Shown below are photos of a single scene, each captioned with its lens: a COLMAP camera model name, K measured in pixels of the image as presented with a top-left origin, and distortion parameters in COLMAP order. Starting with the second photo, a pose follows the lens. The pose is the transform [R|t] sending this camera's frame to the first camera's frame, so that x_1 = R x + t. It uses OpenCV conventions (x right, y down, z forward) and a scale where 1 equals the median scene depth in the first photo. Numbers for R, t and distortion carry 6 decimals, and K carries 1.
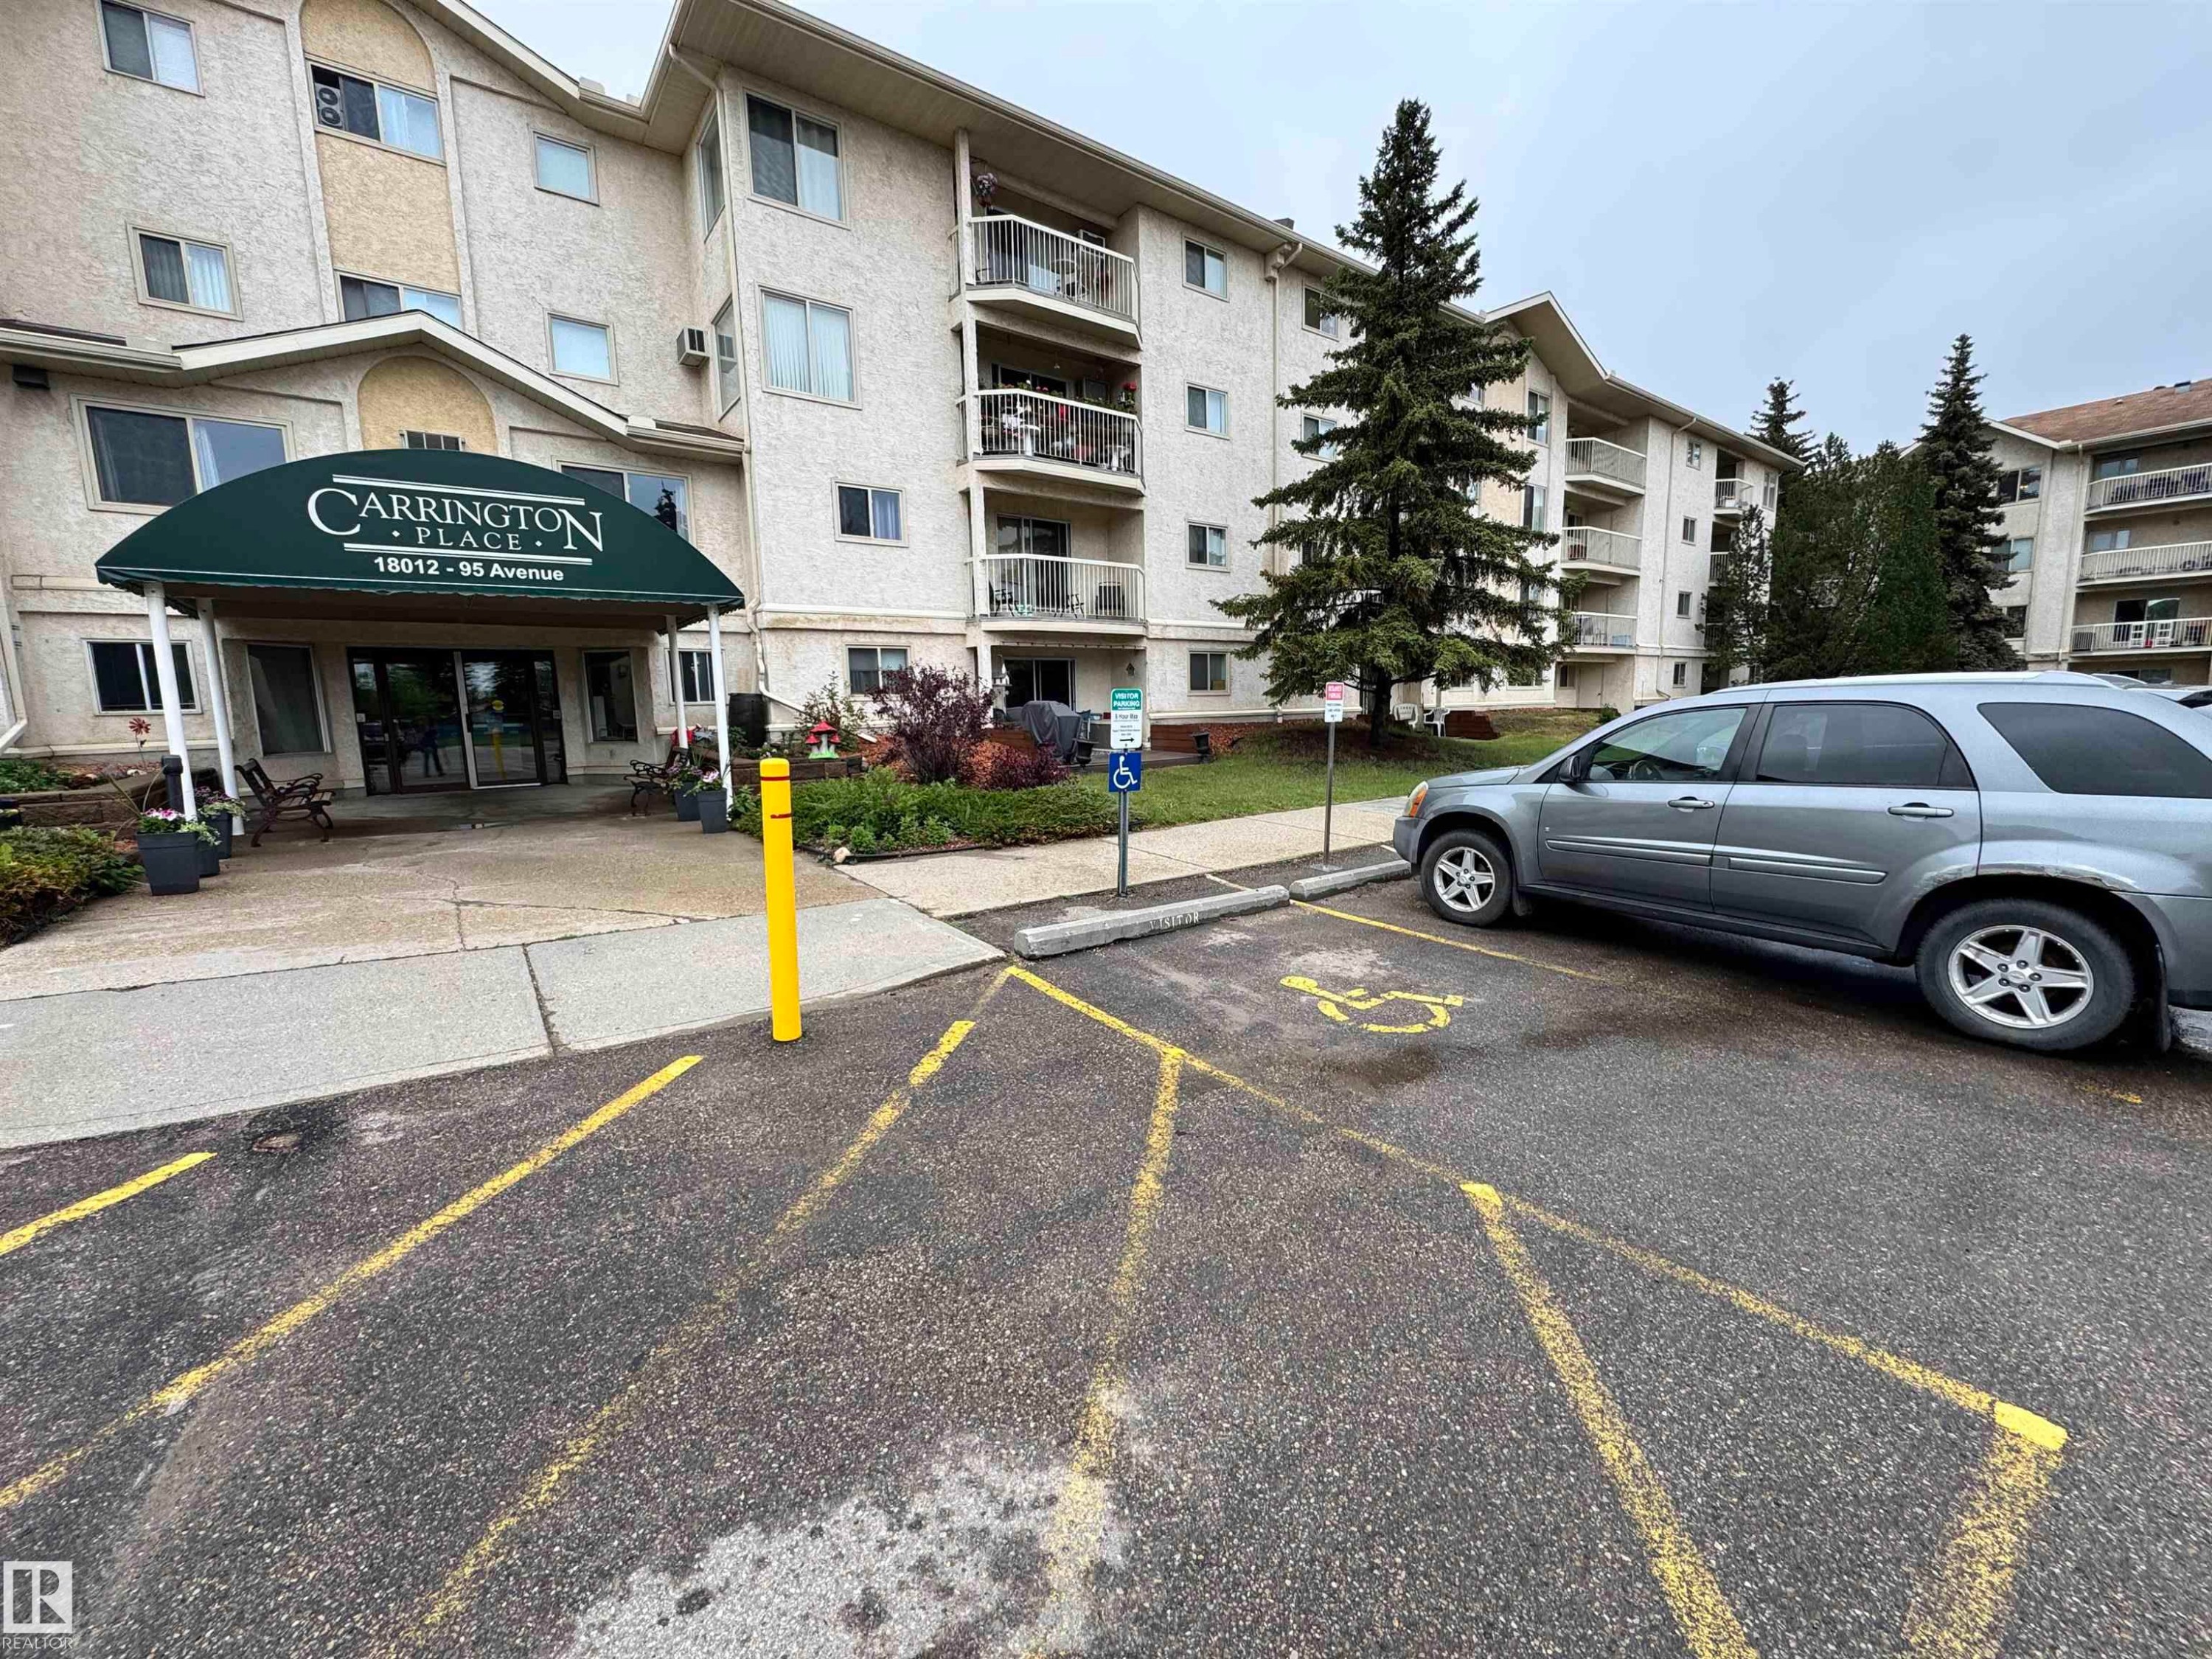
lens RADIAL K [[880.9, 0, 1108.5], [0, 880.9, 827.9], [0, 0, 1]] dist [-0.002409, -0.000424]
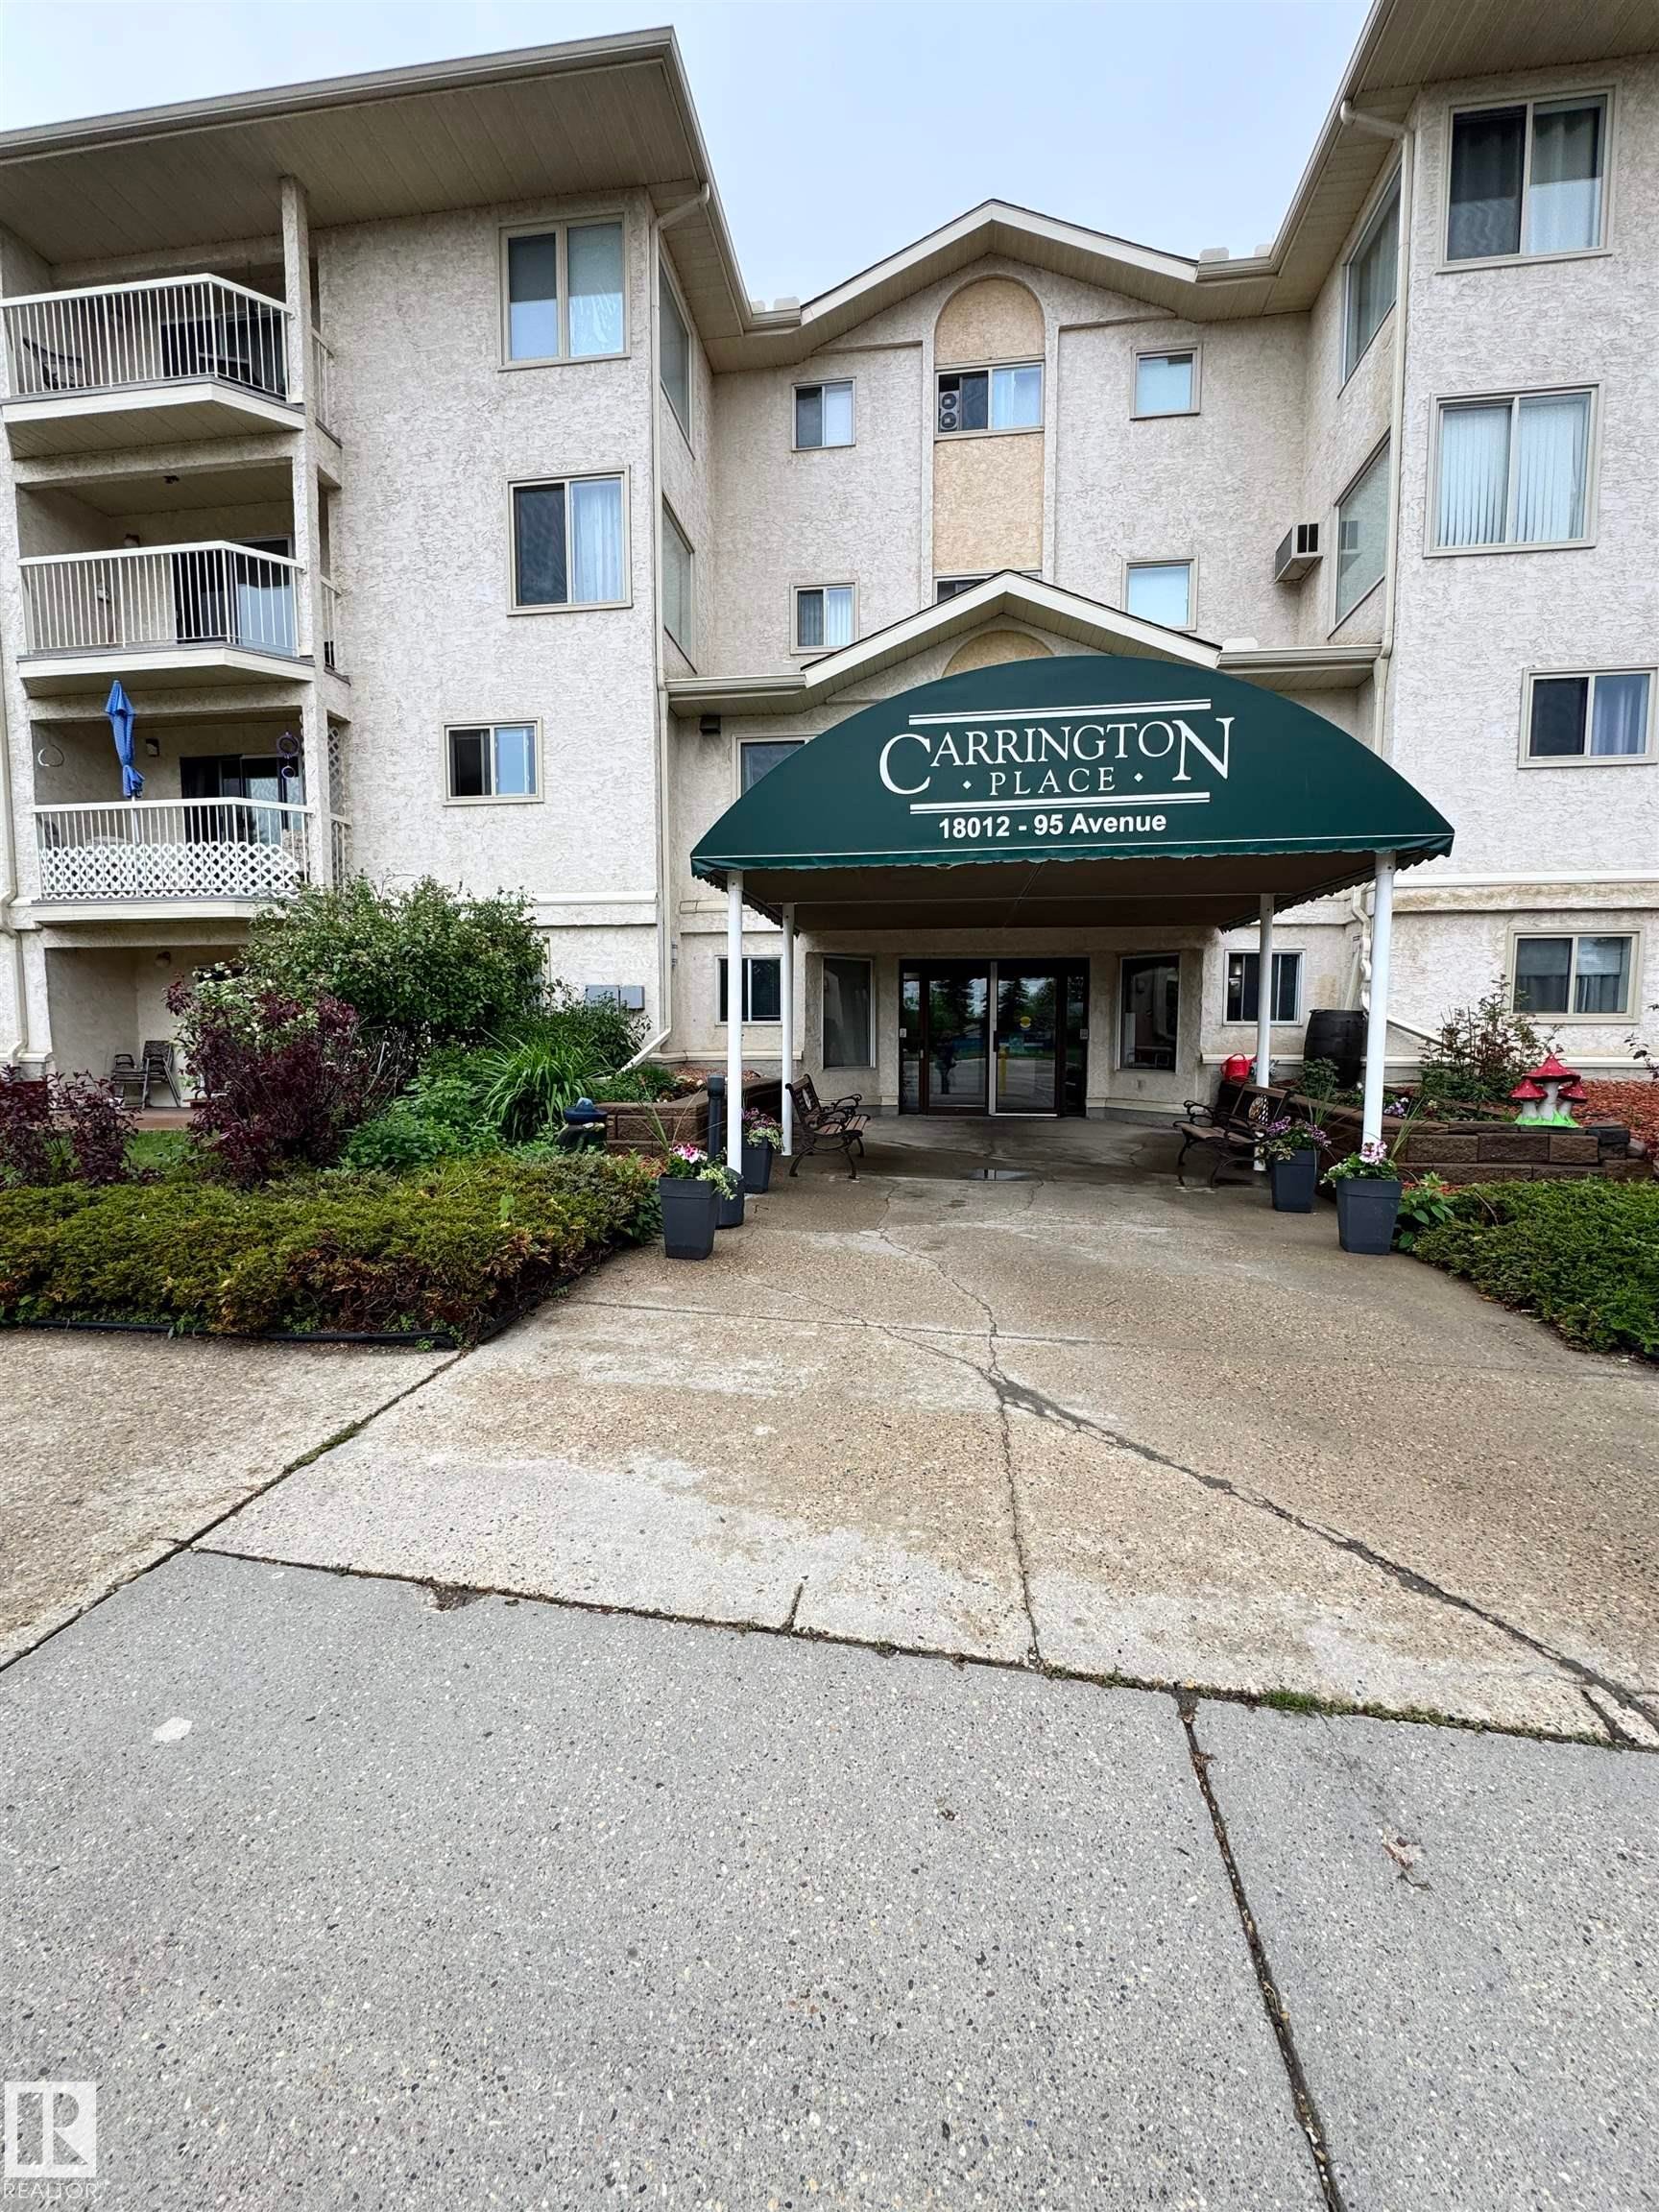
lens RADIAL K [[880.9, 0, 830.3], [0, 880.9, 1104.7], [0, 0, 1]] dist [-0.002409, -0.000424]
pose [[0.707318, 0.079218, -0.702443, -0.230904], [-0.115406, 0.993310, -0.004187, -0.035037], [0.697411, 0.084028, 0.711728, 0.273957]]
